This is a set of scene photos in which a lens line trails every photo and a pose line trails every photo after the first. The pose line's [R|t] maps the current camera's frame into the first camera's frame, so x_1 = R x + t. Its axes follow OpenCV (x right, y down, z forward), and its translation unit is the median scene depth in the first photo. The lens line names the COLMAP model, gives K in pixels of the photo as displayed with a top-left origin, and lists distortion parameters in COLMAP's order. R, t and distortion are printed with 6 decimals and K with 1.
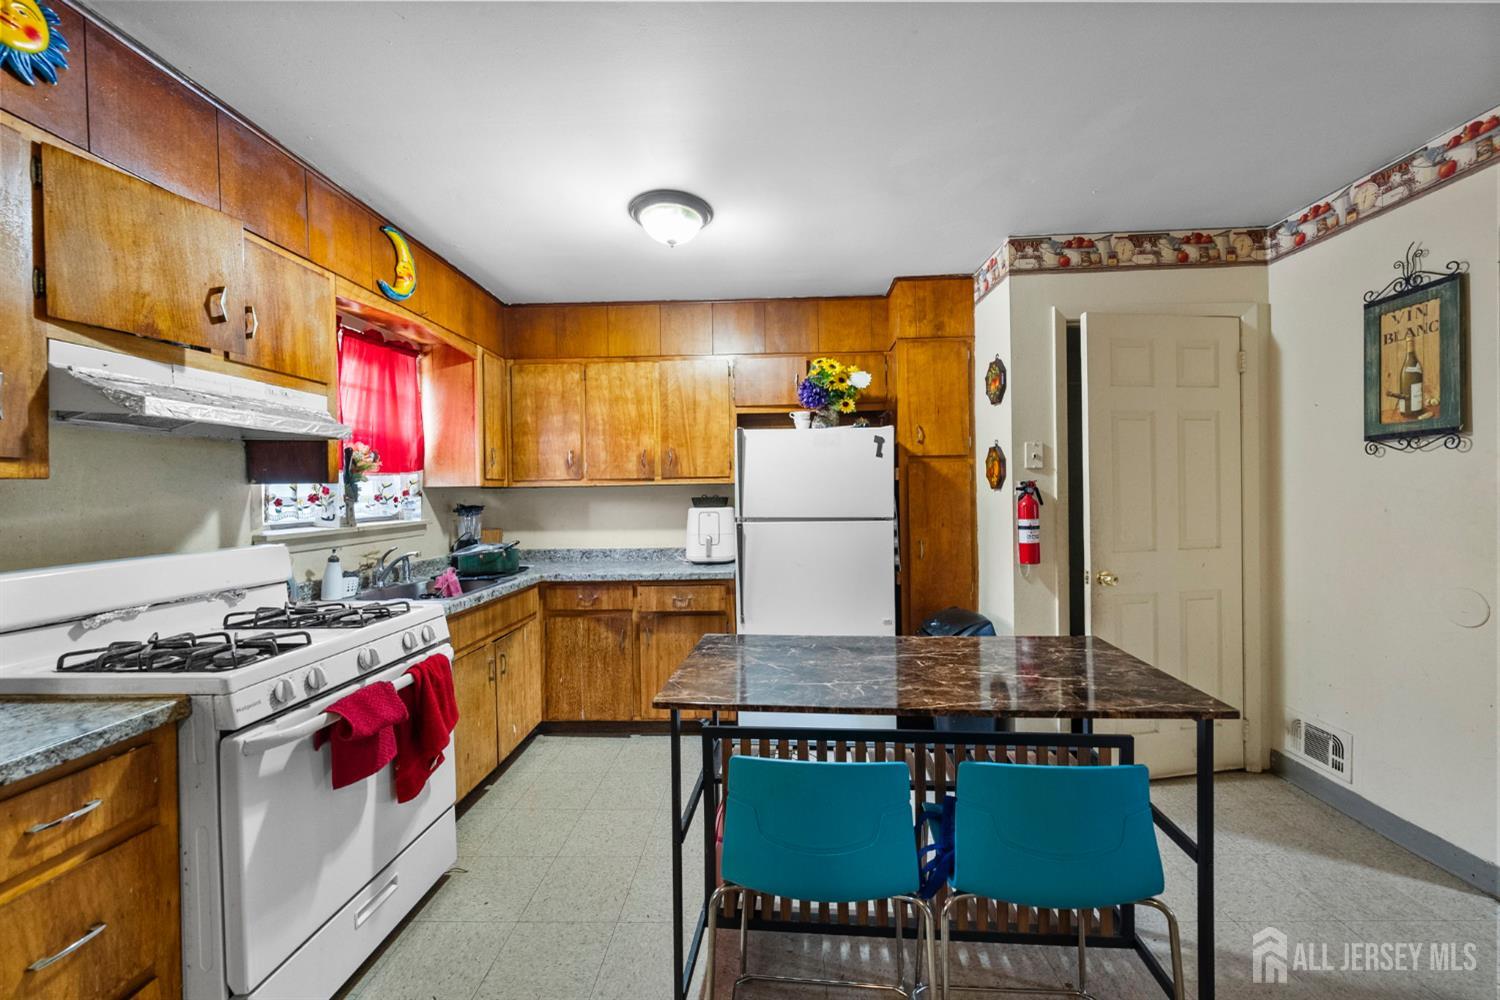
lens RADIAL K [[566.2, 0, 750.0], [0, 566.2, 500.0], [0, 0, 1]] dist [-0.001164, -0.000125]
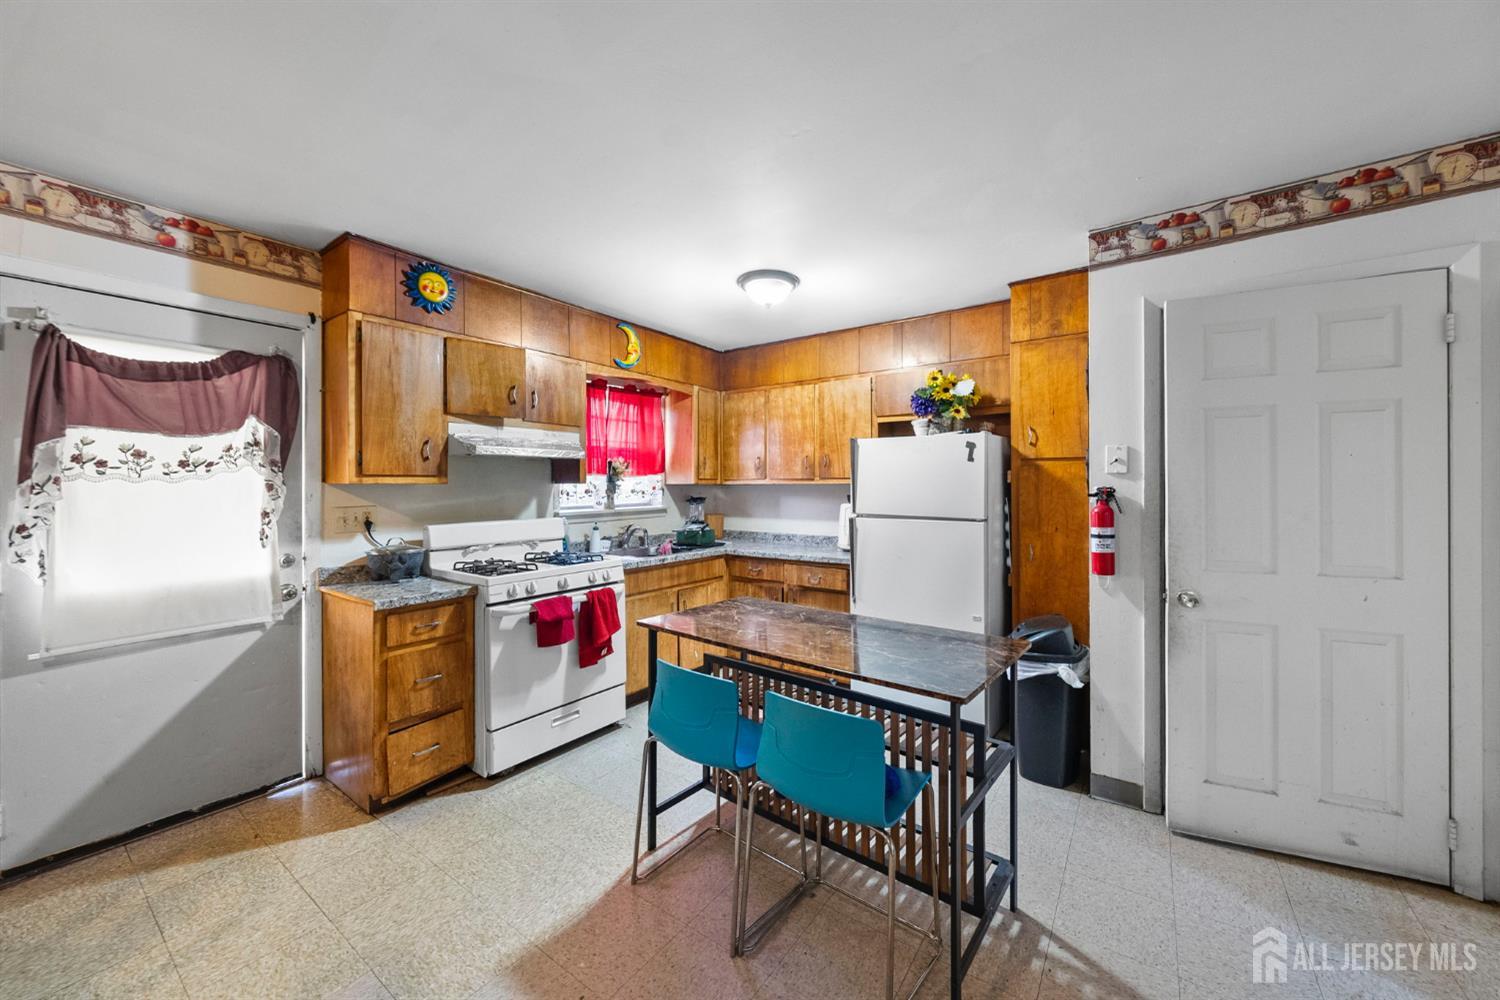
lens RADIAL K [[541.9, 0, 753.0], [0, 541.9, 488.6], [0, 0, 1]] dist [-0.000870, -0.000108]
pose [[0.835521, 0.015712, -0.549234, 0.439571], [-0.017679, 0.999842, 0.001708, -0.019323], [0.549174, 0.008283, 0.835667, -0.066293]]
